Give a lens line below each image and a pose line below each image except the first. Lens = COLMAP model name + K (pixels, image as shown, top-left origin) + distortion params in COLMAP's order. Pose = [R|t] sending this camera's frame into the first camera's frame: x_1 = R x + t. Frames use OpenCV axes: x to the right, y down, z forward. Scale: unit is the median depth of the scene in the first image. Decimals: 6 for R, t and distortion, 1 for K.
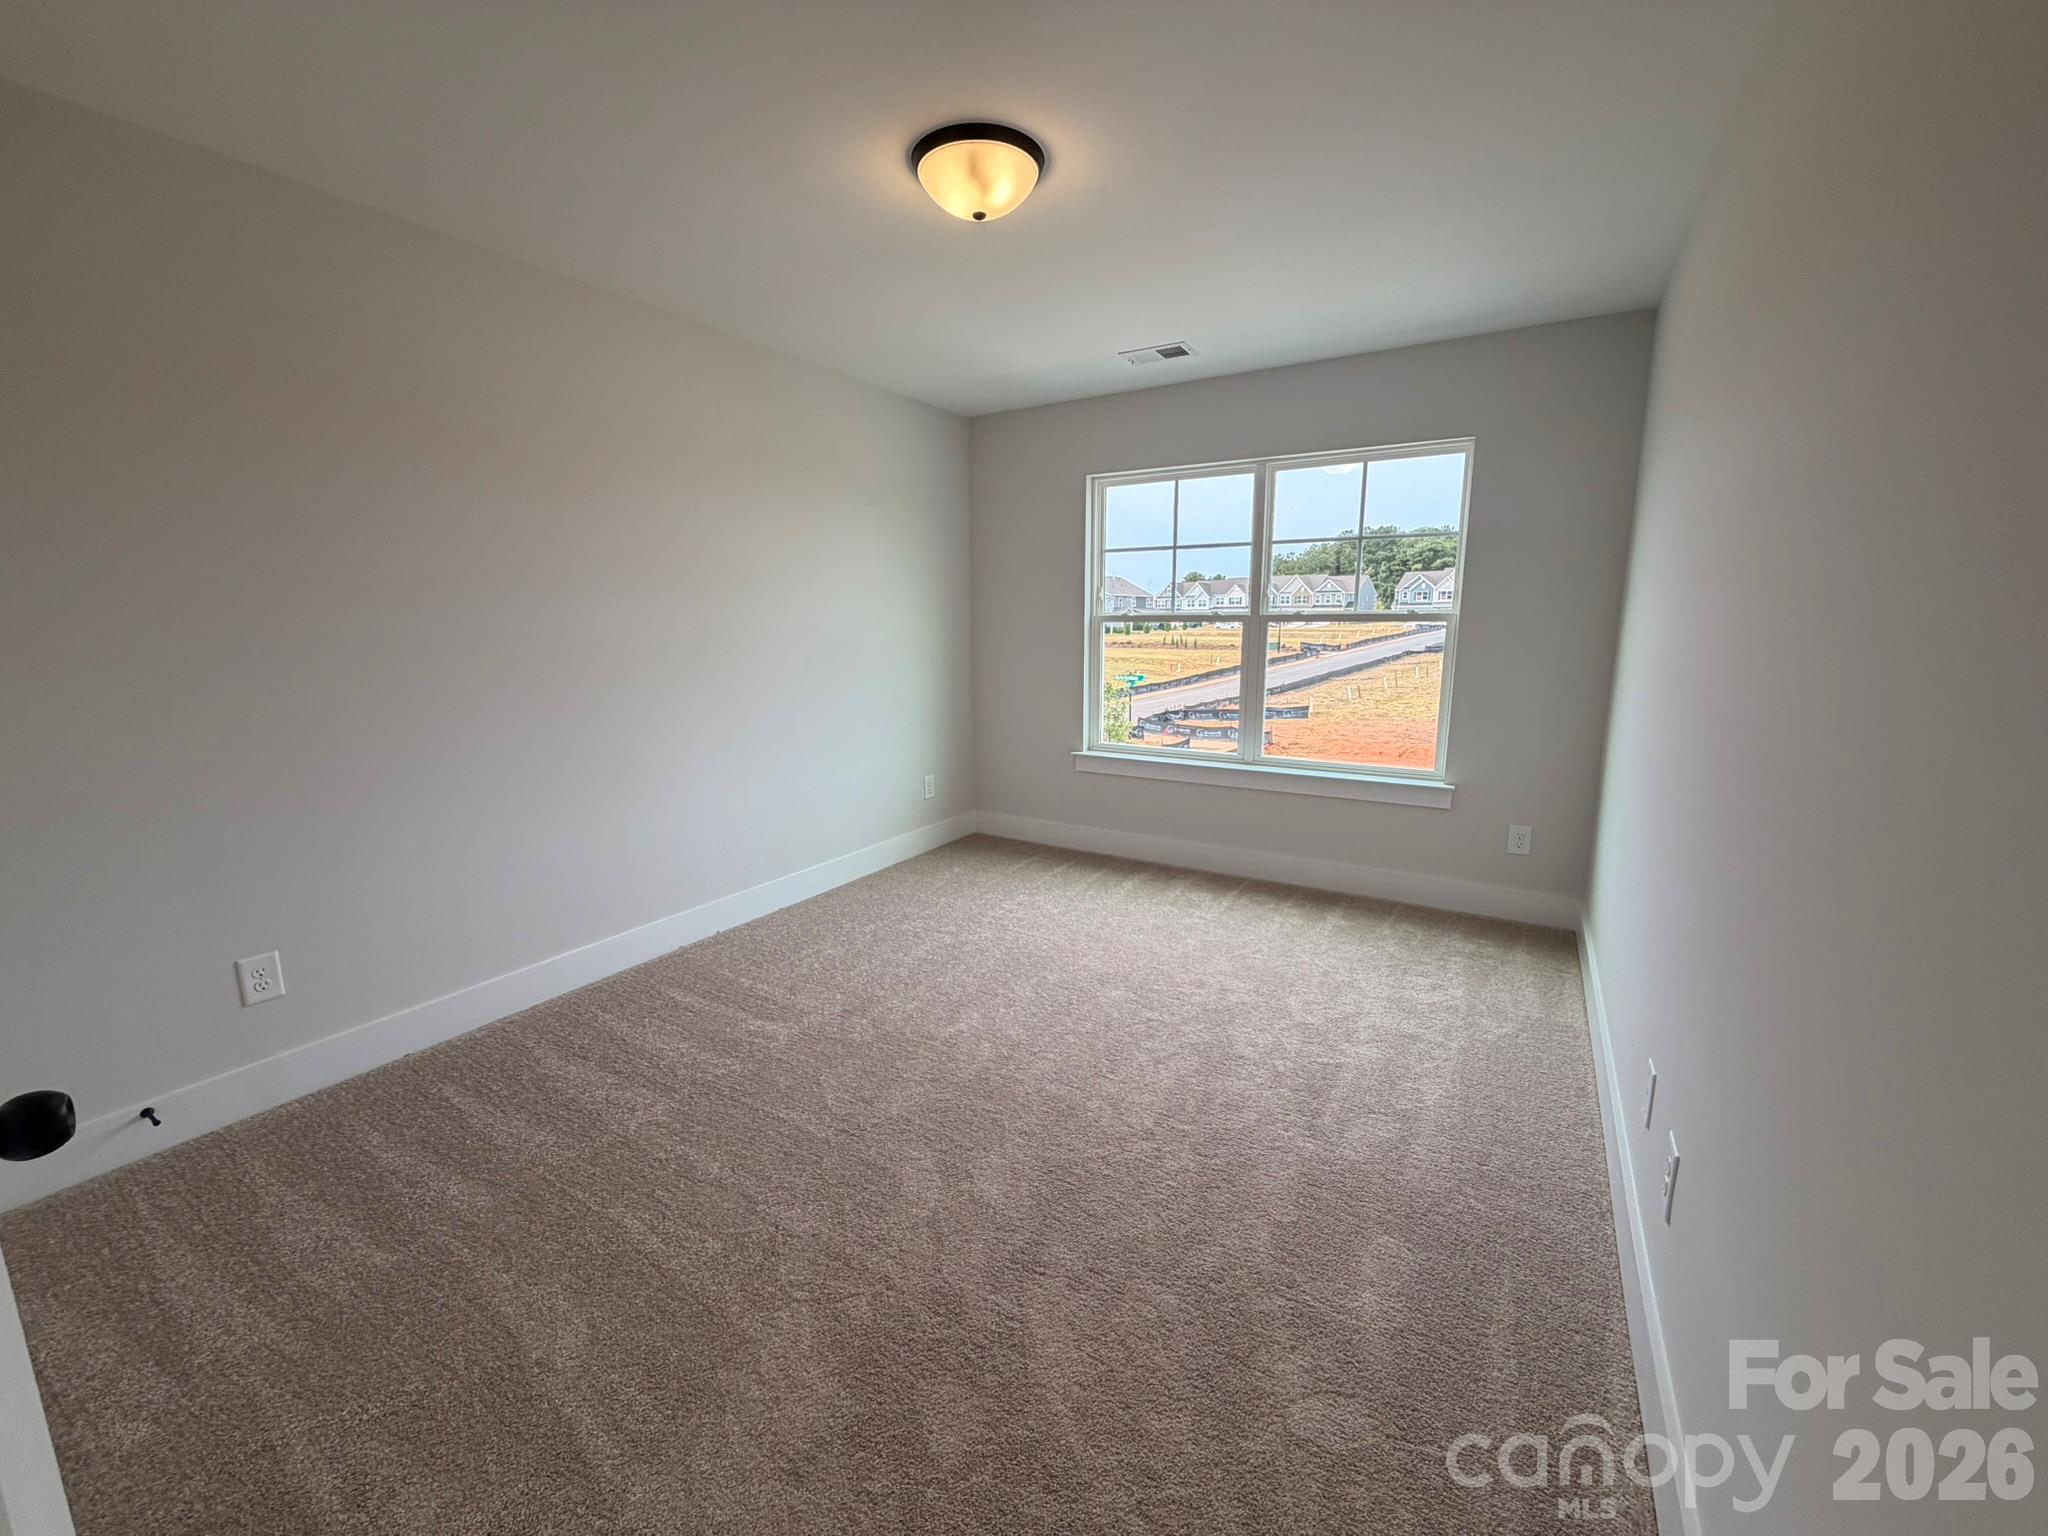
lens RADIAL K [[813.8, 0, 1017.2], [0, 813.8, 766.5], [0, 0, 1]] dist [-0.000060, 0.000384]
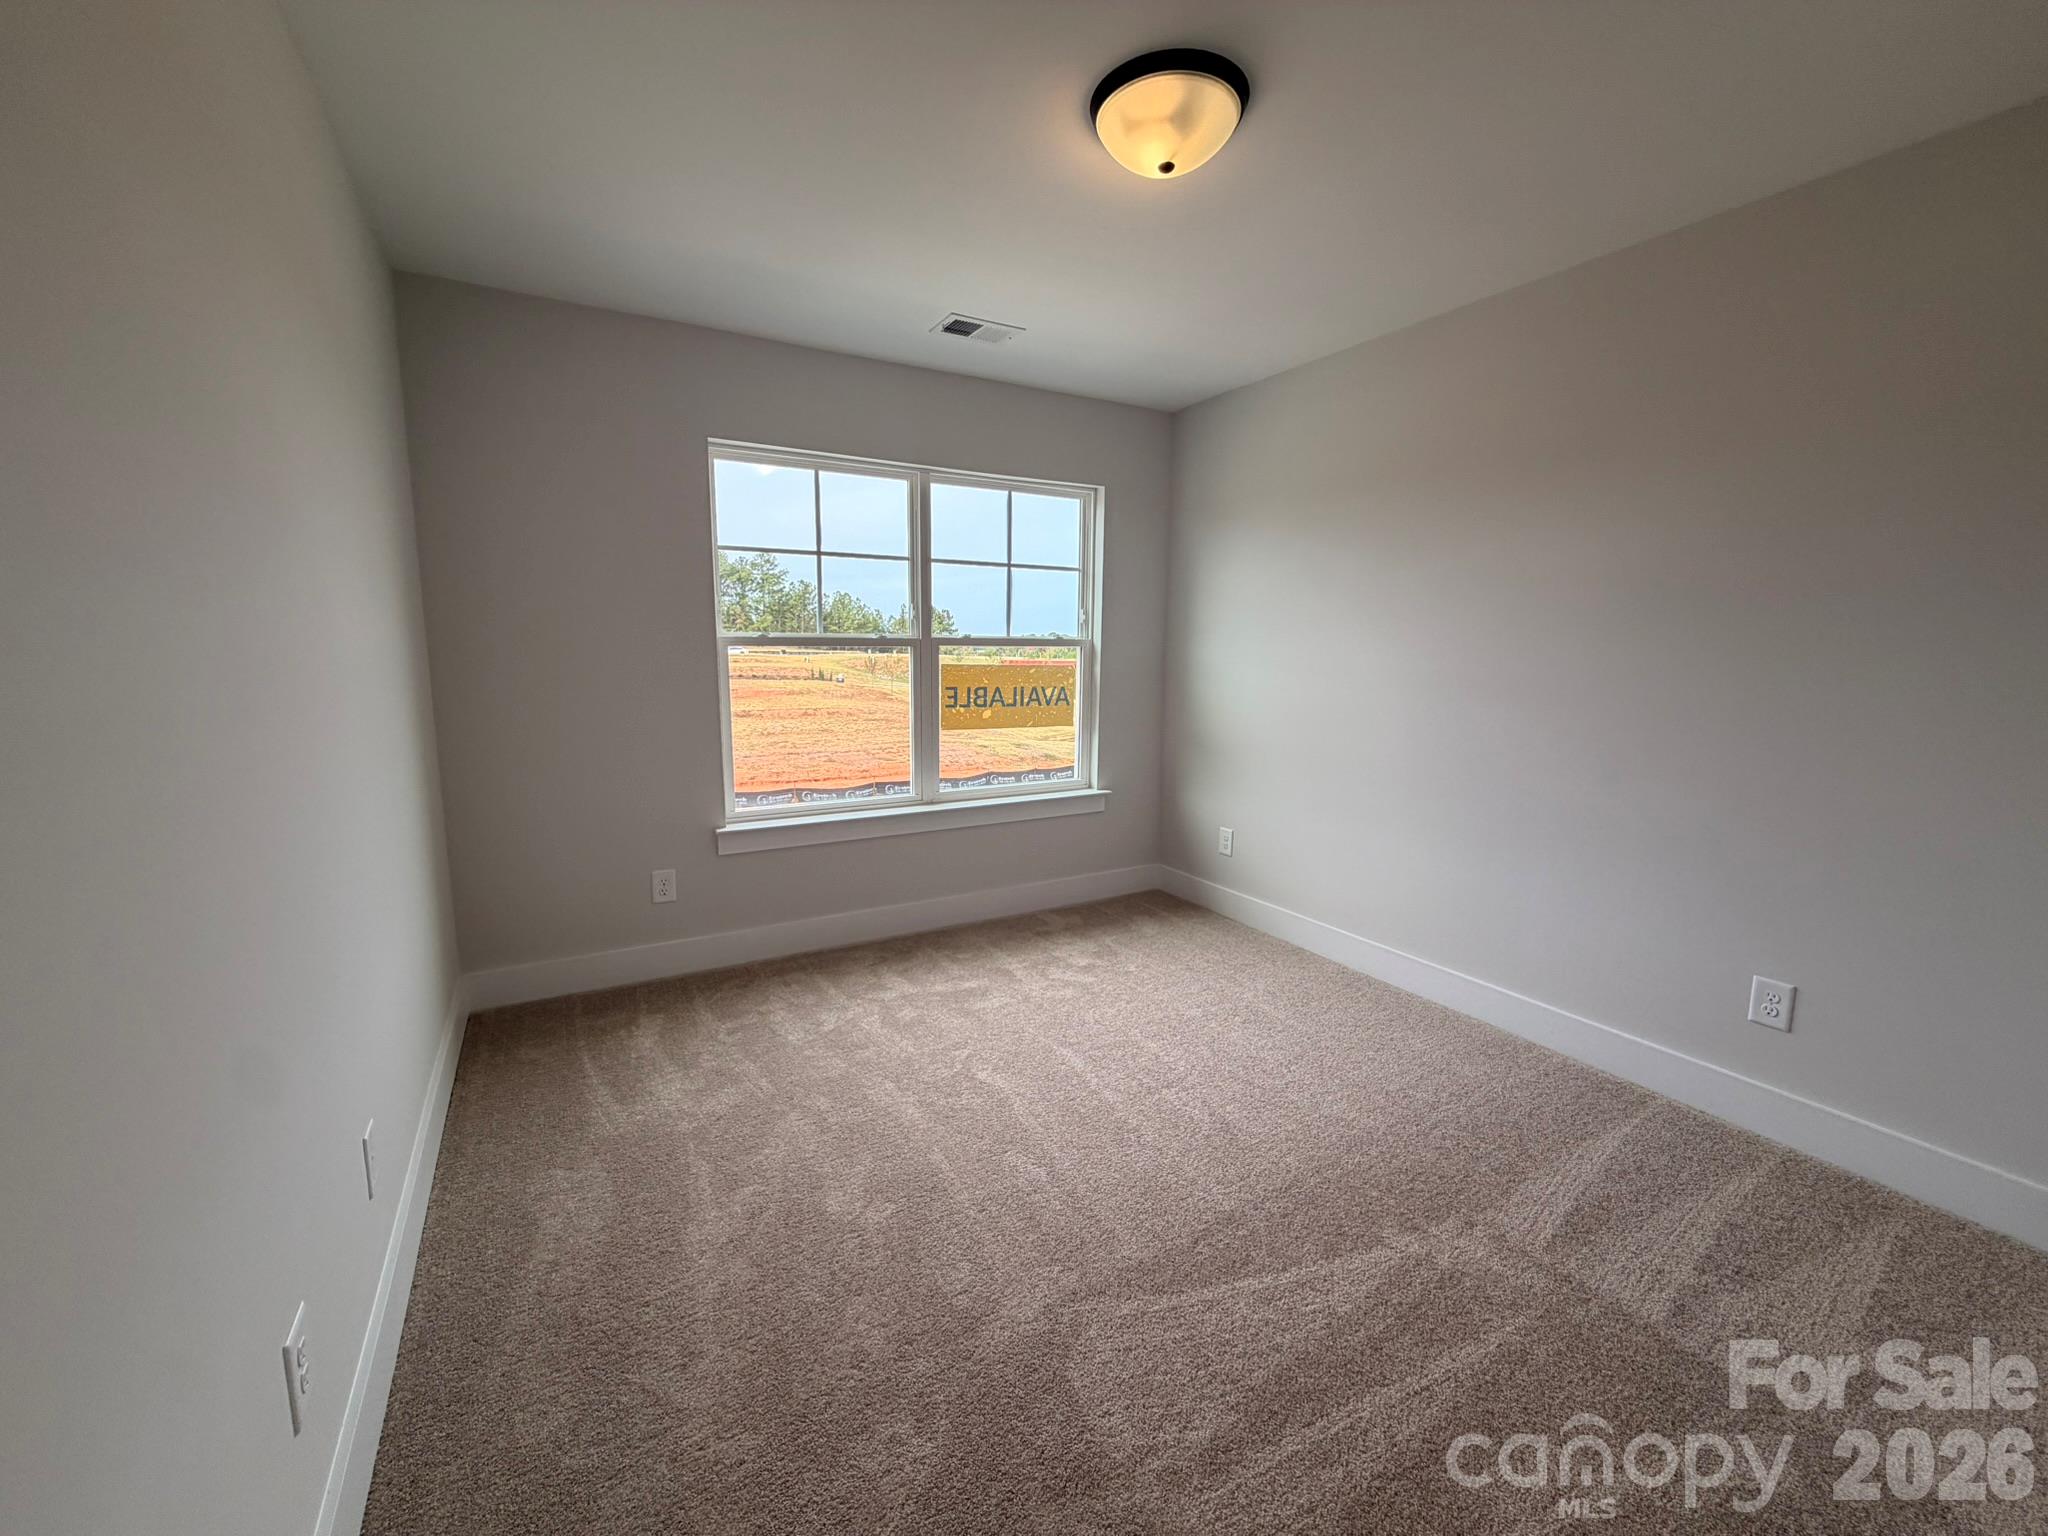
lens RADIAL K [[813.8, 0, 1017.2], [0, 813.8, 766.5], [0, 0, 1]] dist [-0.000060, 0.000384]
pose [[0.477783, -0.132825, 0.868379, -0.470881], [0.137450, 0.987632, 0.075441, -0.102872], [-0.867658, 0.083315, 0.490130, 0.491113]]
